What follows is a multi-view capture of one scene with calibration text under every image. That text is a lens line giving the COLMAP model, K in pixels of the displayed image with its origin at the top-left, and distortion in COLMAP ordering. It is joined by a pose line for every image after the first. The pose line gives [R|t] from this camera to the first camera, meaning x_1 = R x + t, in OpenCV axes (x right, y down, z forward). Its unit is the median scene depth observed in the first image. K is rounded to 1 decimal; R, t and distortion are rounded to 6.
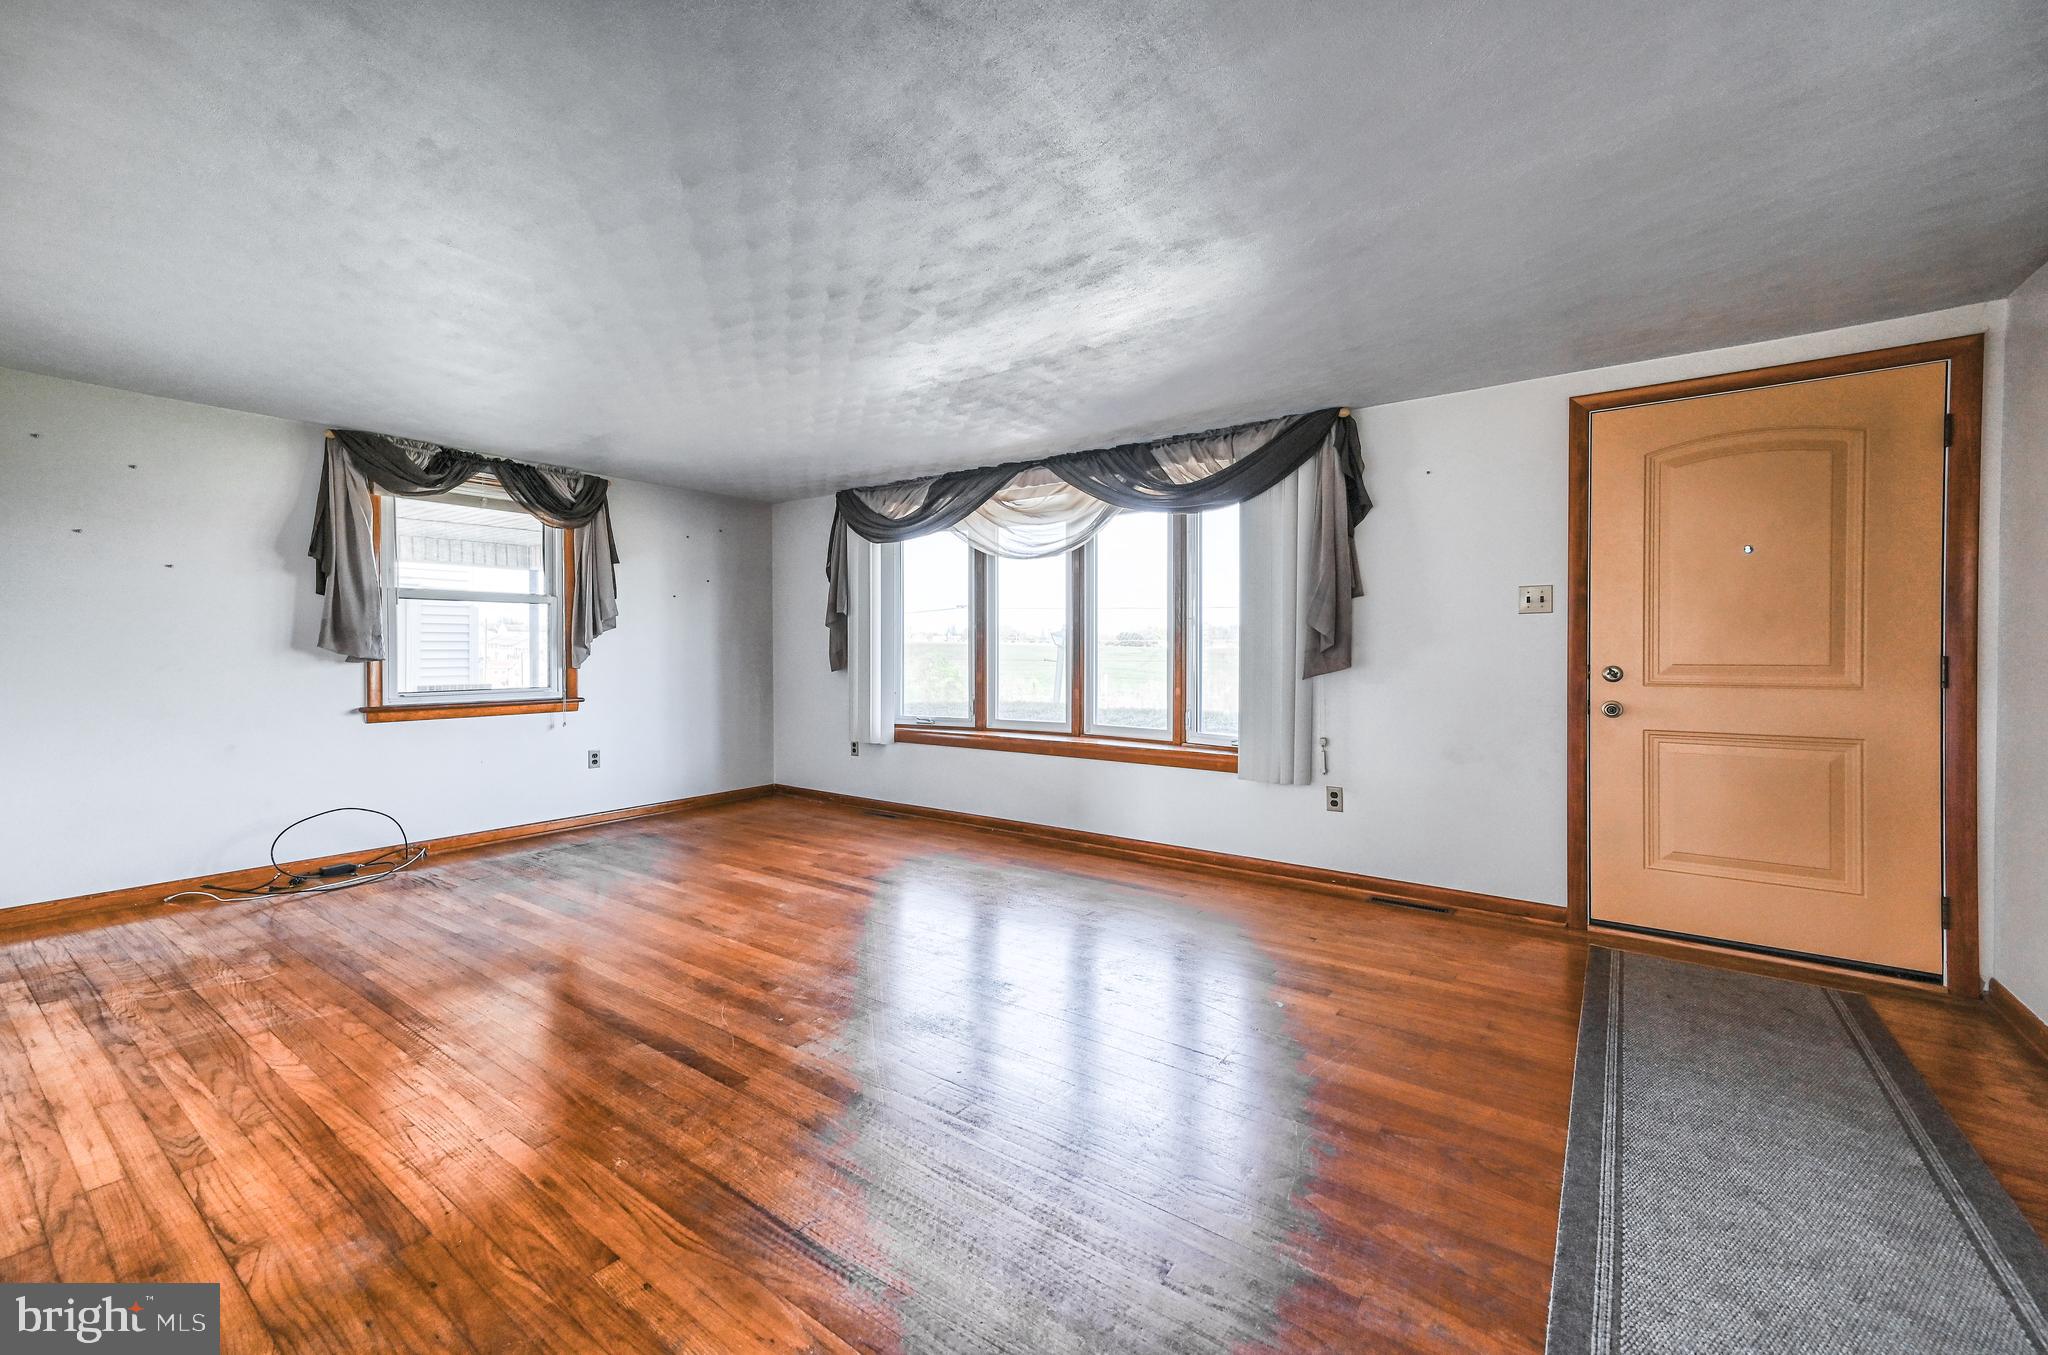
lens RADIAL K [[802.1, 0, 997.5], [0, 802.1, 657.9], [0, 0, 1]] dist [0.020806, 0.000253]
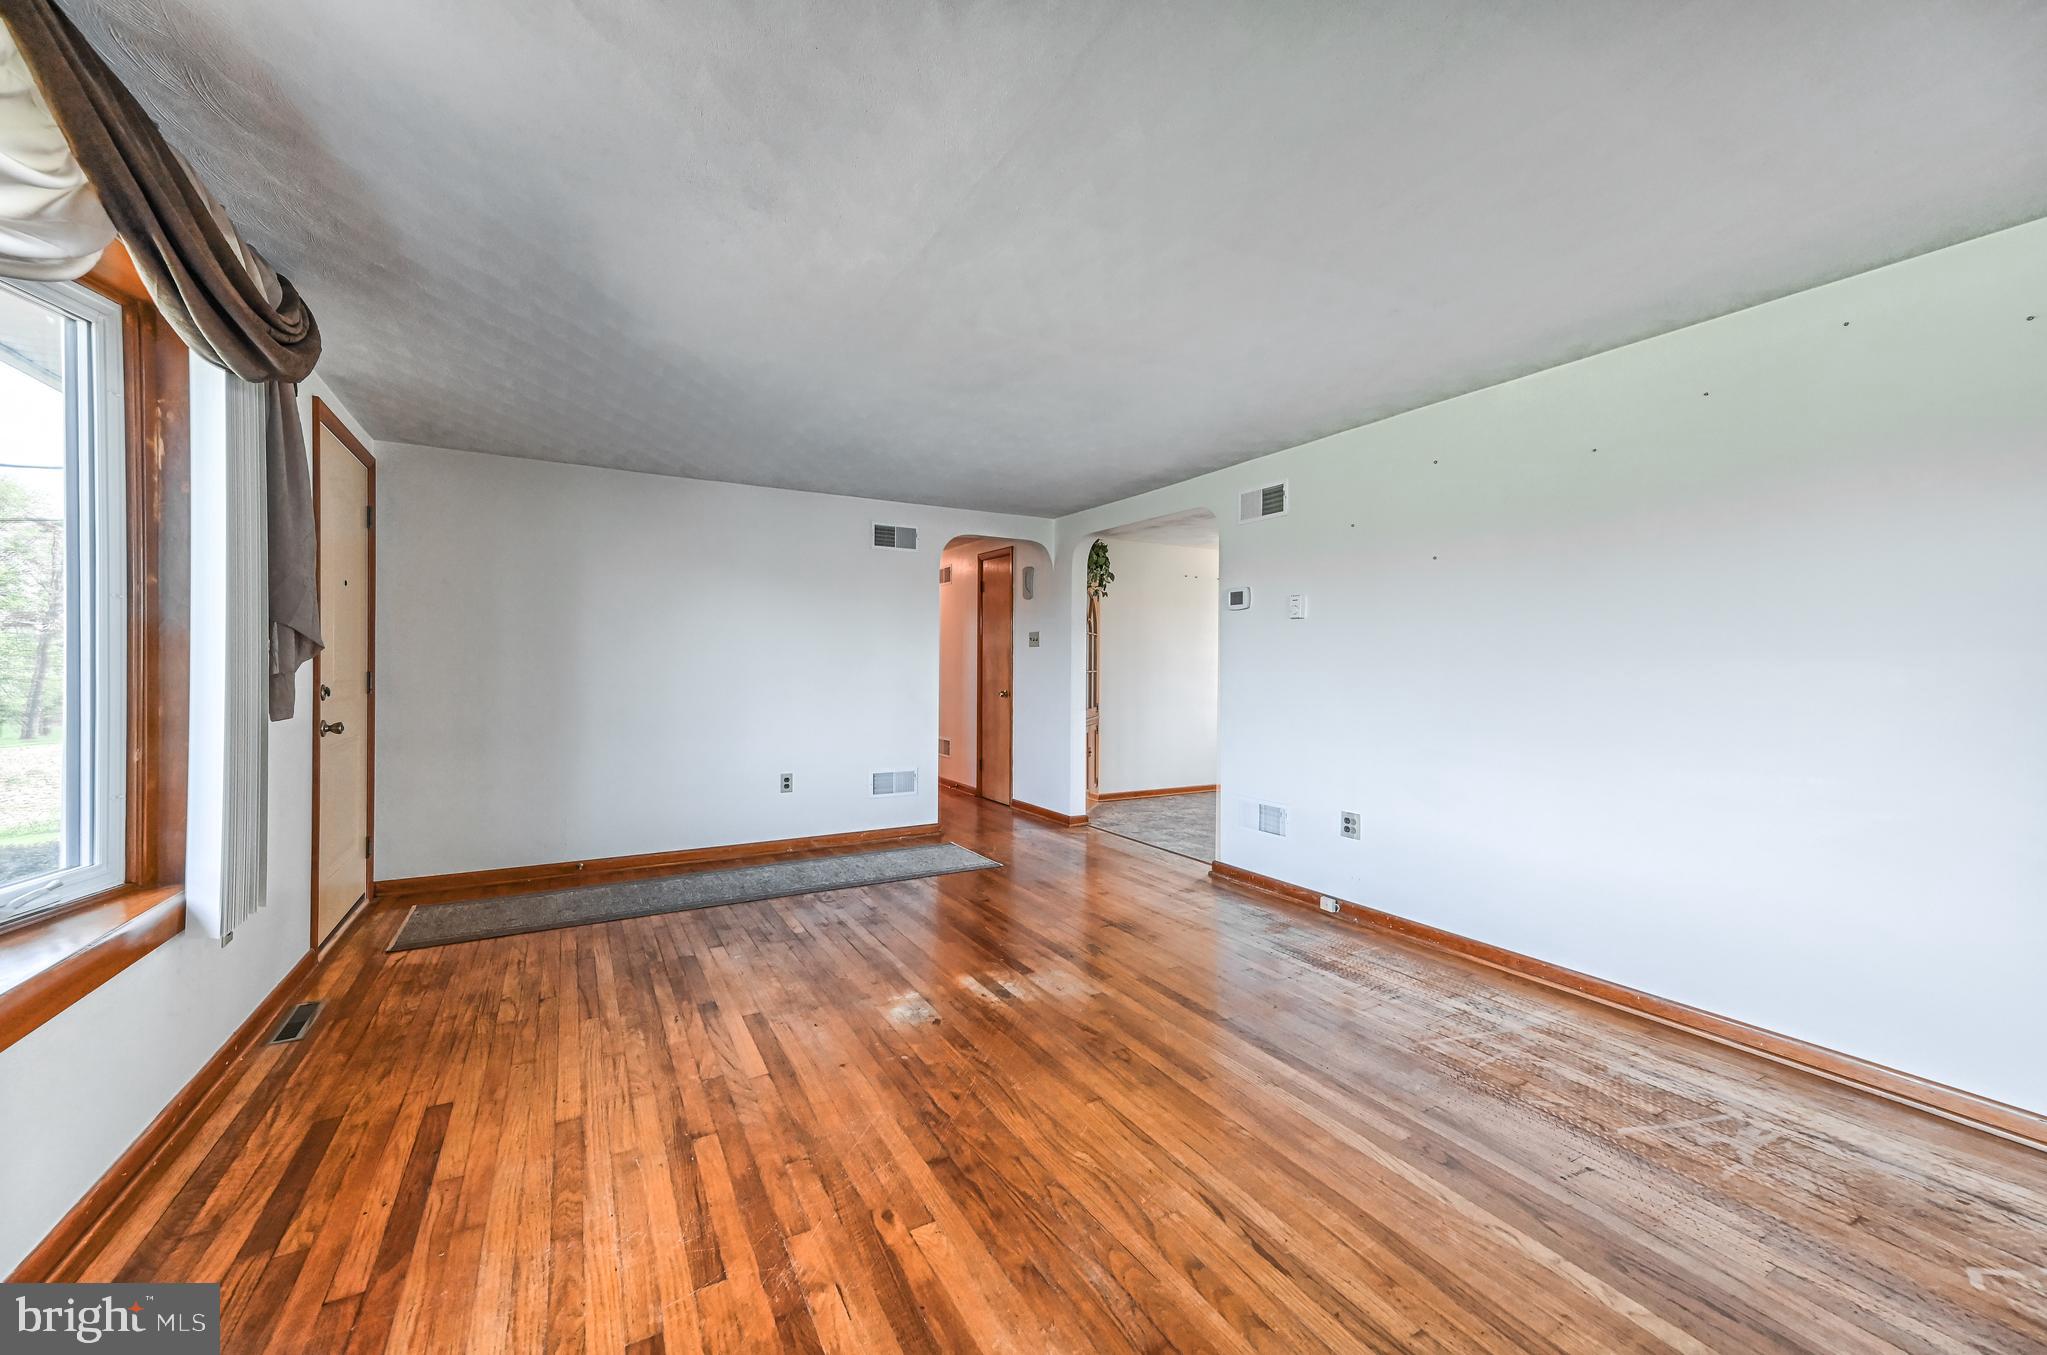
lens RADIAL K [[813.2, 0, 1022.0], [0, 813.2, 679.7], [0, 0, 1]] dist [0.020294, 0.000462]
pose [[-0.918509, -0.014046, 0.395150, -0.345527], [-0.000903, 0.999441, 0.033428, -0.031886], [-0.395399, 0.030348, -0.918008, 1.207705]]
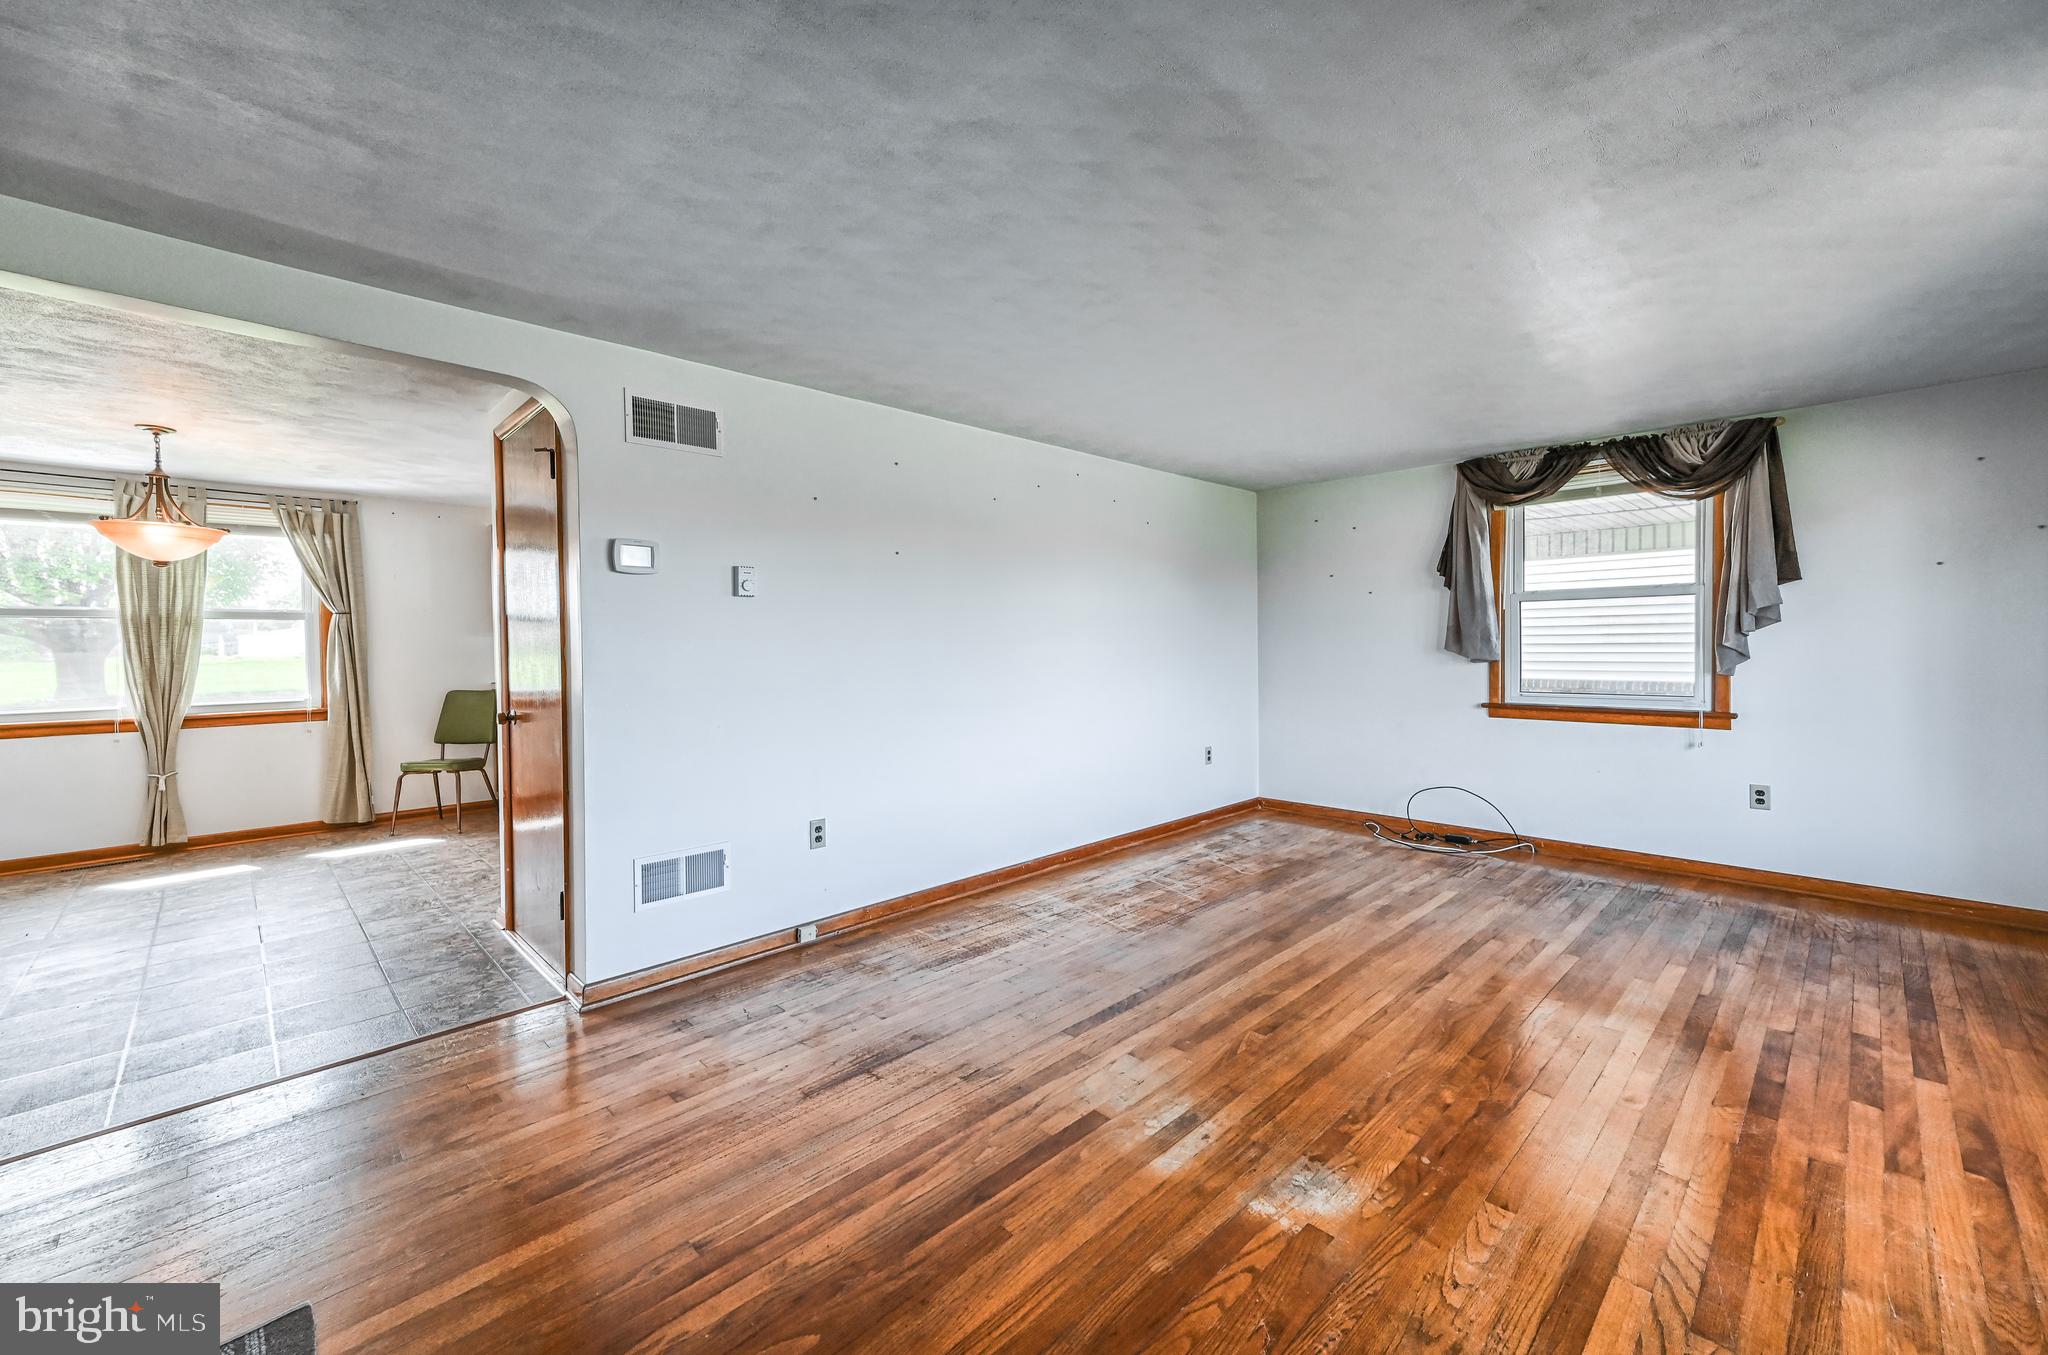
lens RADIAL K [[823.1, 0, 1046.3], [0, 823.1, 655.5], [0, 0, 1]] dist [0.002471, 0.004918]
pose [[-0.129520, 0.017935, -0.991415, 0.433934], [0.000148, 0.999837, 0.018068, -0.025019], [0.991577, 0.002193, -0.129501, 0.558879]]
